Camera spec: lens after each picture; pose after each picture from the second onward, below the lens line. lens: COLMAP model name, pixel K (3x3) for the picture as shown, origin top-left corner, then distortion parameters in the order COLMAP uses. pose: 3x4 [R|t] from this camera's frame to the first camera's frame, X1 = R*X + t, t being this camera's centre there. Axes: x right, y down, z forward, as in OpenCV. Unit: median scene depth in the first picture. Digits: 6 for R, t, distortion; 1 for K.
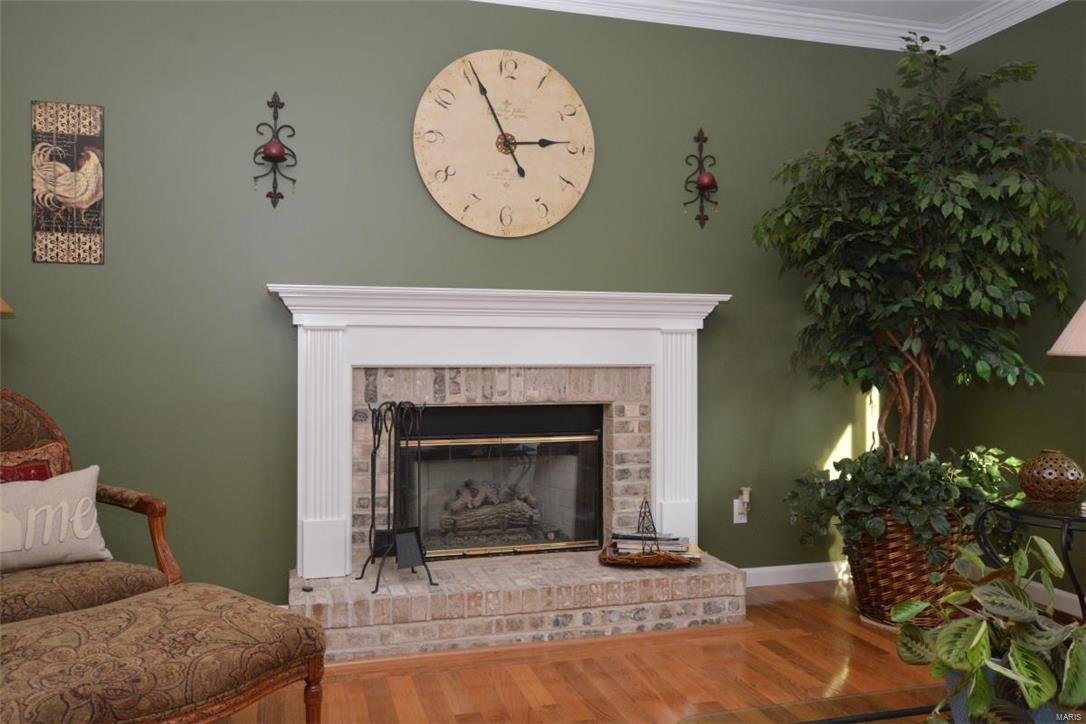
lens RADIAL K [[859.1, 0, 537.2], [0, 859.1, 354.8], [0, 0, 1]] dist [0.003151, 0.011528]
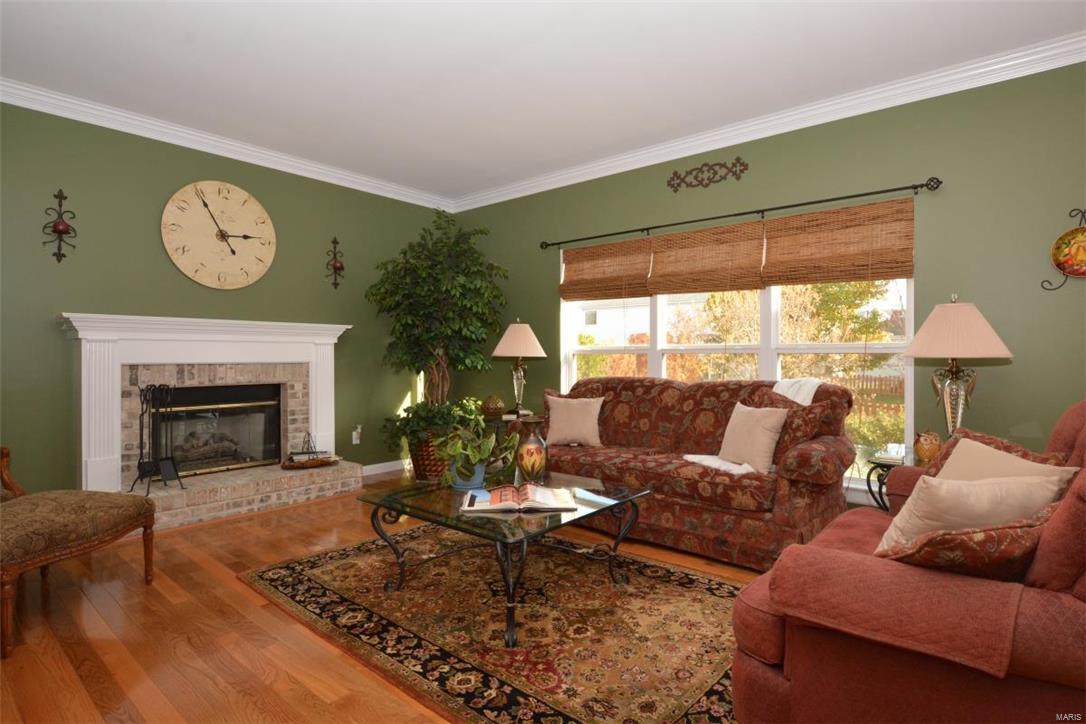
lens RADIAL K [[564.2, 0, 538.2], [0, 564.2, 353.3], [0, 0, 1]] dist [-0.003446, -0.000477]
pose [[0.832909, -0.000357, 0.553410, -0.140148], [0.003521, 0.999983, -0.004654, 0.000836], [-0.553399, 0.005825, 0.832896, -0.317090]]
